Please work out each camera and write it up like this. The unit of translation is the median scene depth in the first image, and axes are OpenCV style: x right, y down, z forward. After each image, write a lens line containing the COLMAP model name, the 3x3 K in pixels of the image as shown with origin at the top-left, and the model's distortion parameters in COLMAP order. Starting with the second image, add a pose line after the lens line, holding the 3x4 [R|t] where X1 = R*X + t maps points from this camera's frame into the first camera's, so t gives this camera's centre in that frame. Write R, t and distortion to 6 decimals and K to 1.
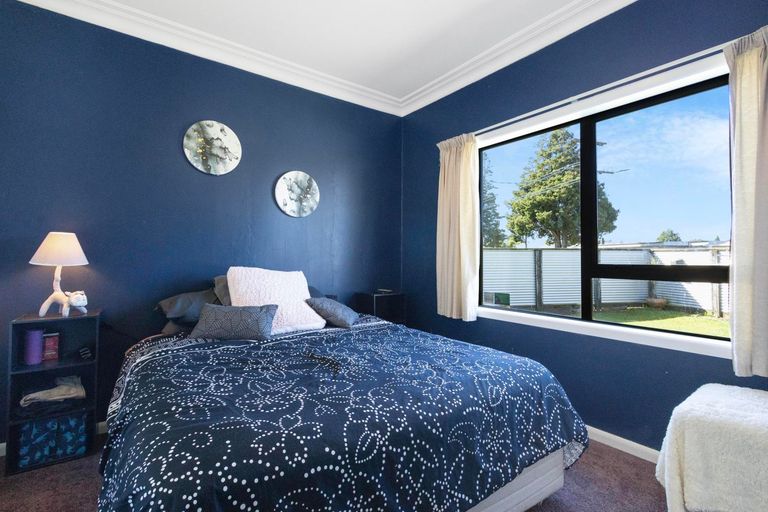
lens RADIAL K [[357.7, 0, 379.1], [0, 357.7, 249.6], [0, 0, 1]] dist [0.023953, -0.000345]
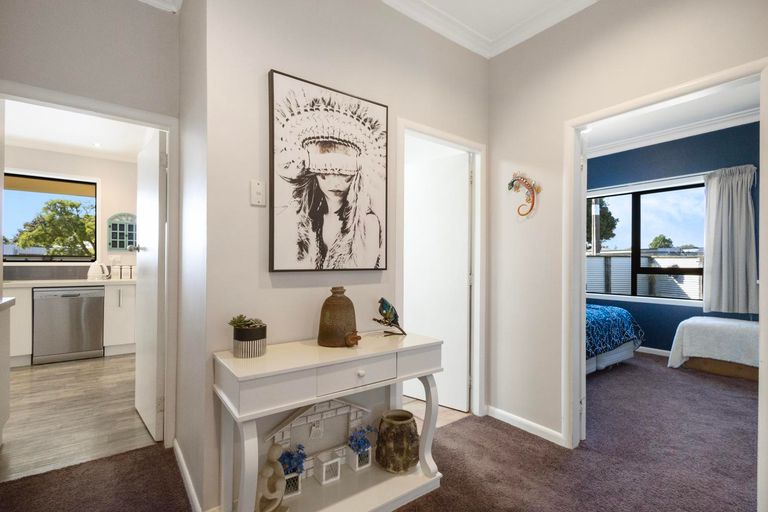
lens RADIAL K [[357.7, 0, 388.2], [0, 357.7, 263.7], [0, 0, 1]] dist [0.023953, -0.000345]
pose [[0.999572, 0.001078, 0.029248, -0.824362], [-0.001810, 0.999686, 0.025010, -0.025548], [-0.029212, -0.025053, 0.999259, -0.930369]]
